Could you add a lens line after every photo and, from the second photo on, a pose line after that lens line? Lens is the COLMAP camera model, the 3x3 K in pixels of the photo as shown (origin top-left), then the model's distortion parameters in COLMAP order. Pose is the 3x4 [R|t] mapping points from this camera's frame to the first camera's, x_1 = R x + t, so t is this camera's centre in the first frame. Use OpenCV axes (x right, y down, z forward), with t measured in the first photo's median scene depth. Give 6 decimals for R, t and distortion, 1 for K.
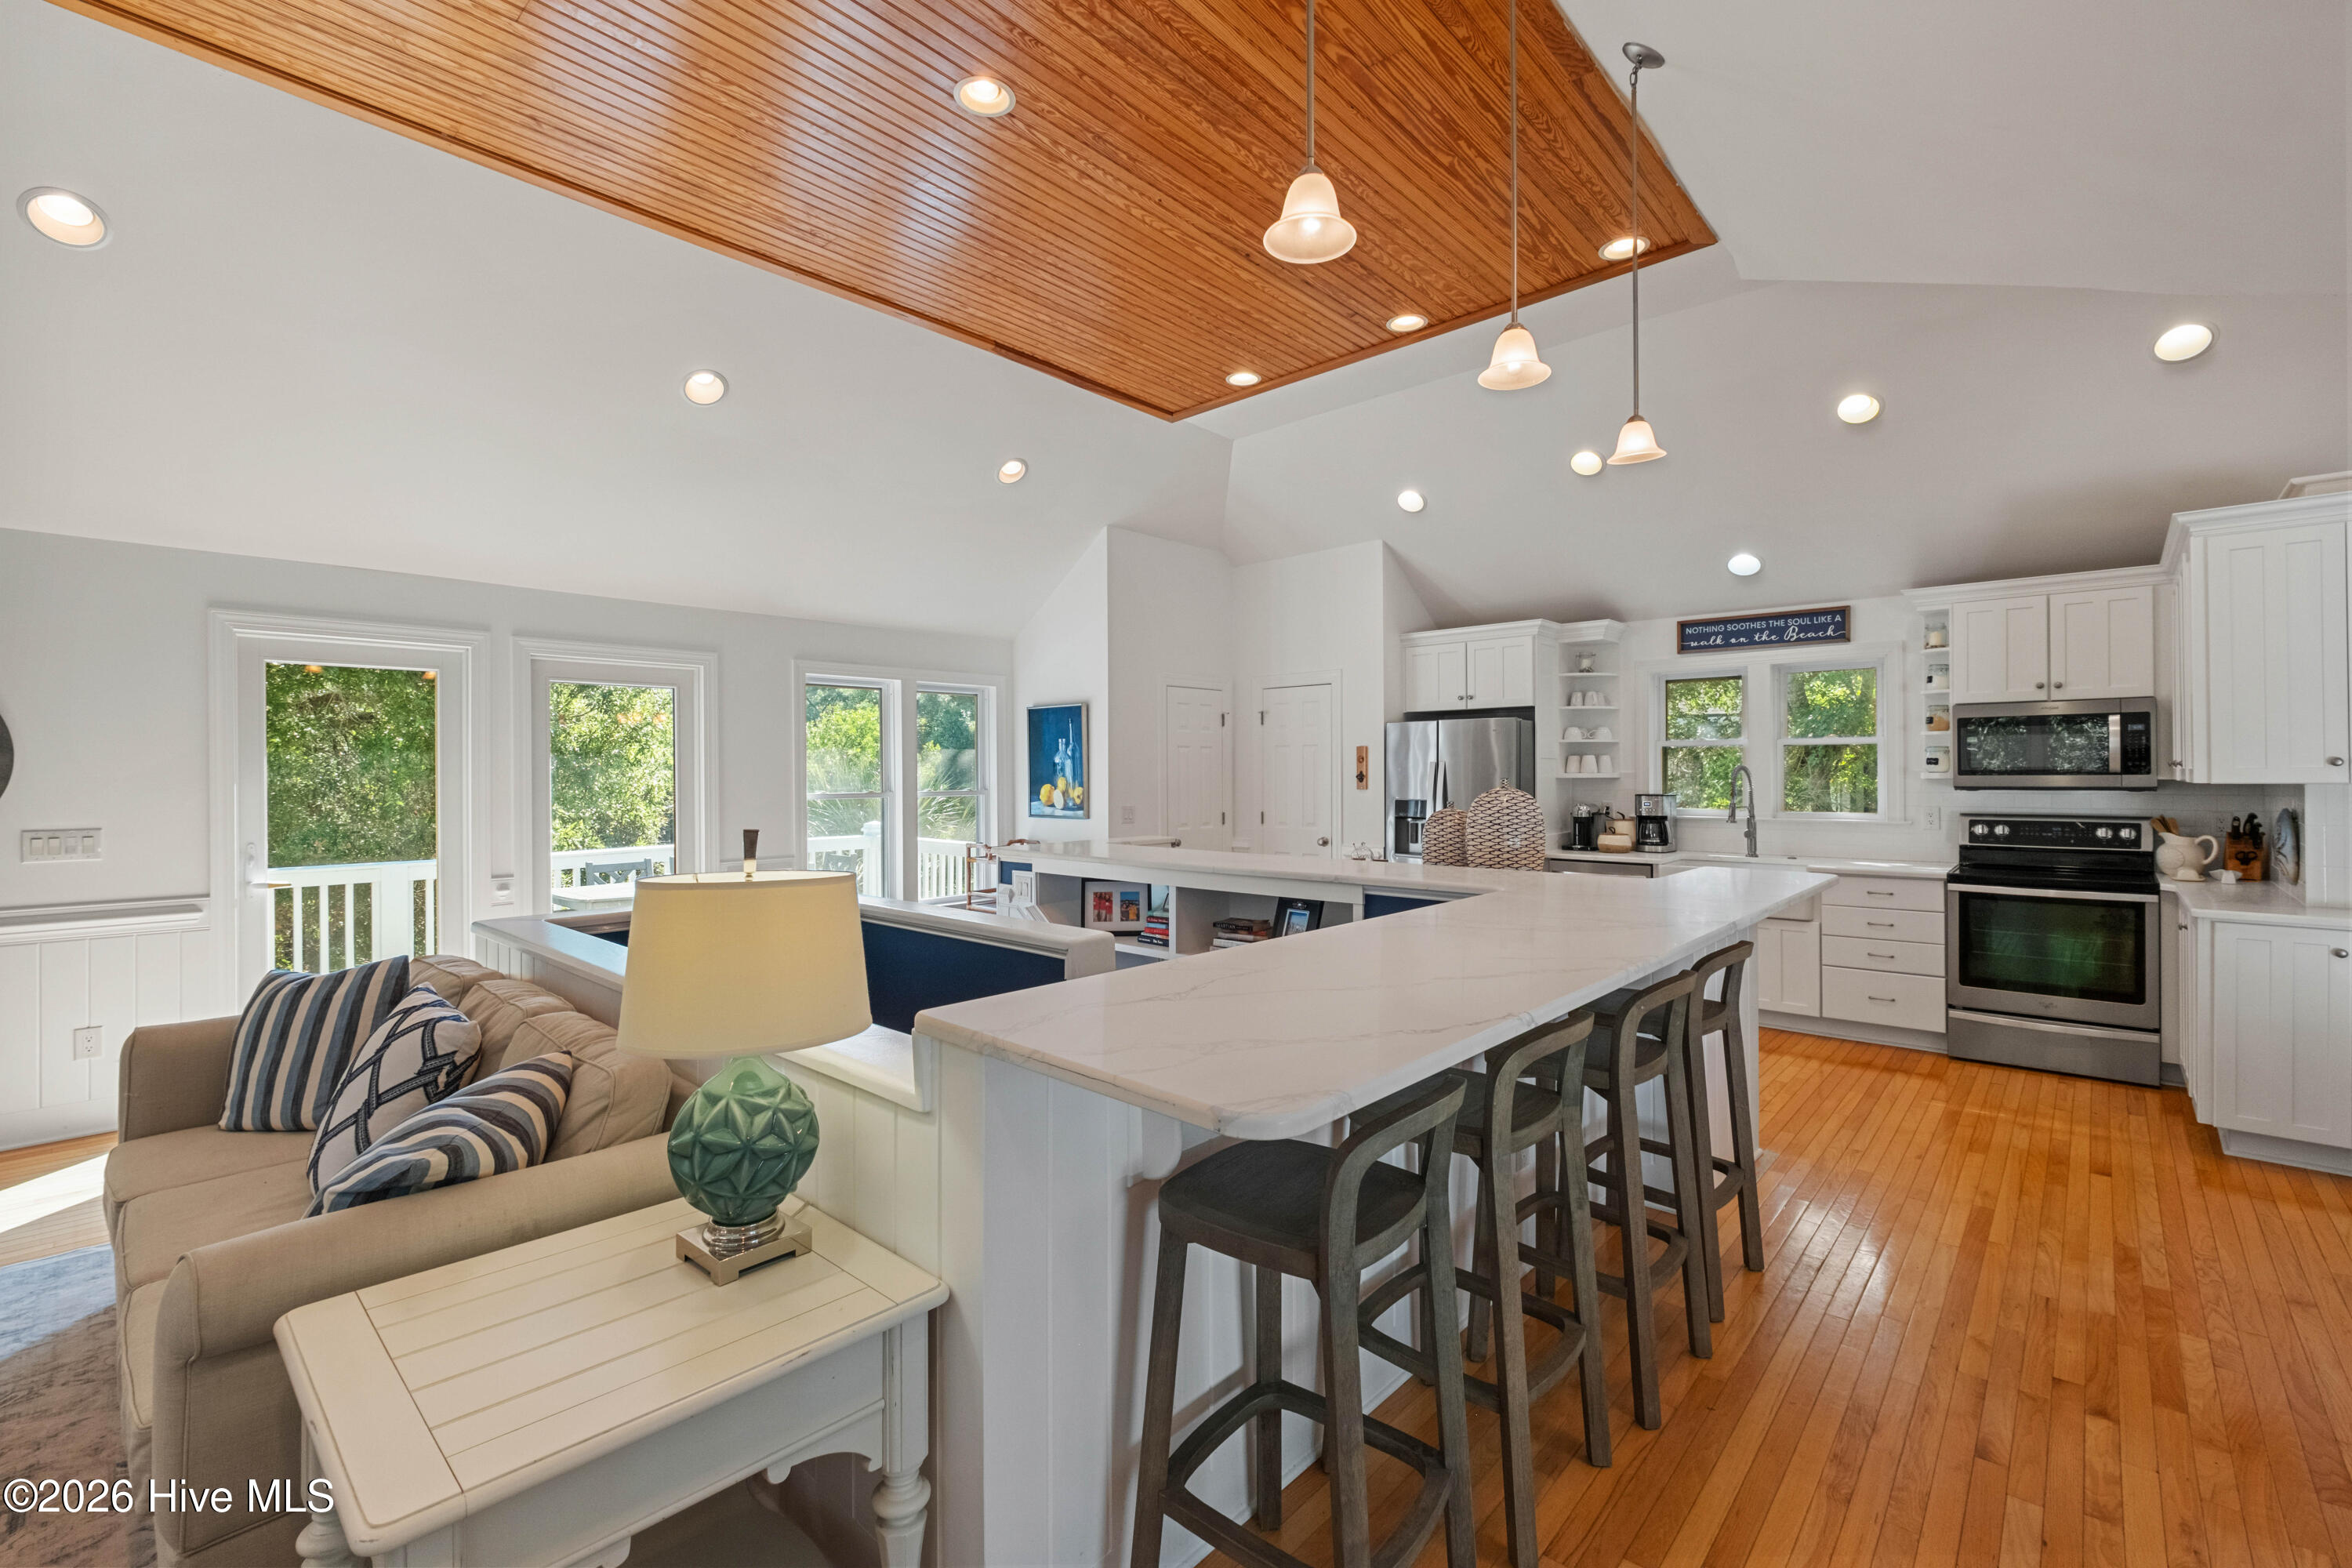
lens RADIAL K [[1021.9, 0, 1165.2], [0, 1021.9, 776.9], [0, 0, 1]] dist [0.000291, -0.003262]
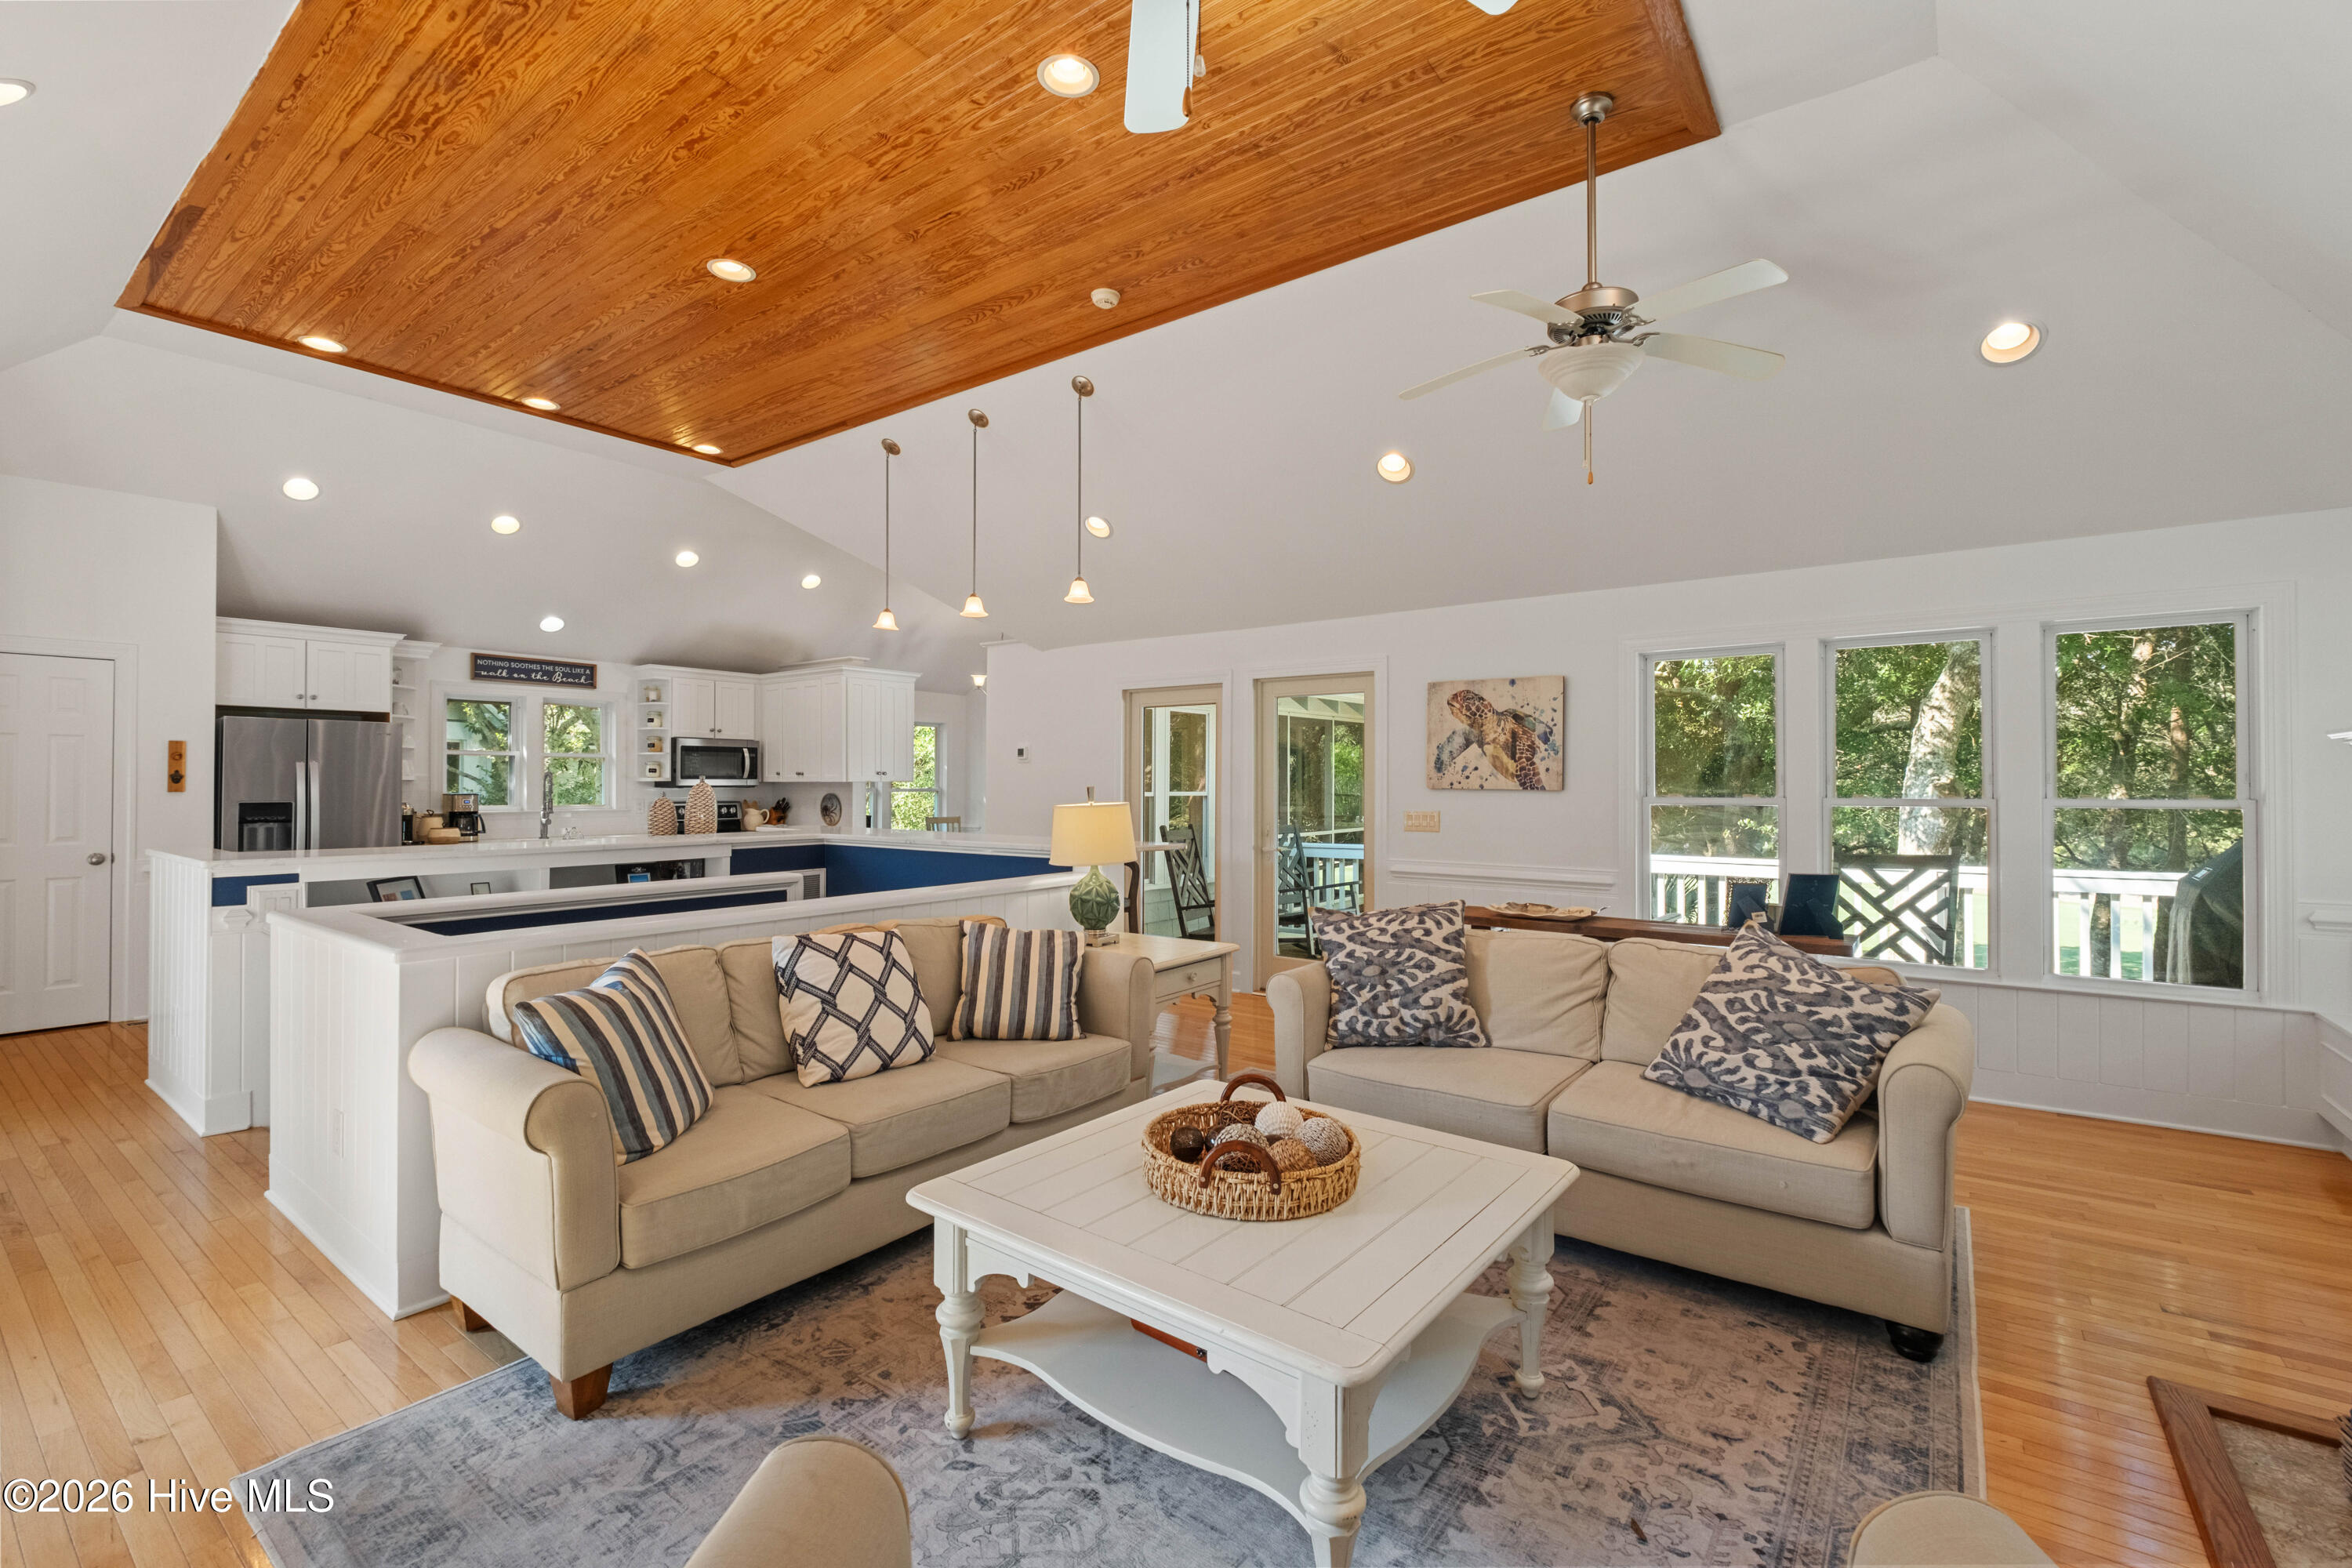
lens RADIAL K [[1021.9, 0, 1180.7], [0, 1021.9, 765.8], [0, 0, 1]] dist [0.000291, -0.003262]
pose [[-0.099923, 0.021798, 0.994756, -1.000532], [0.003704, 0.999761, -0.021535, 0.016139], [-0.994988, 0.001532, -0.099980, 0.344400]]
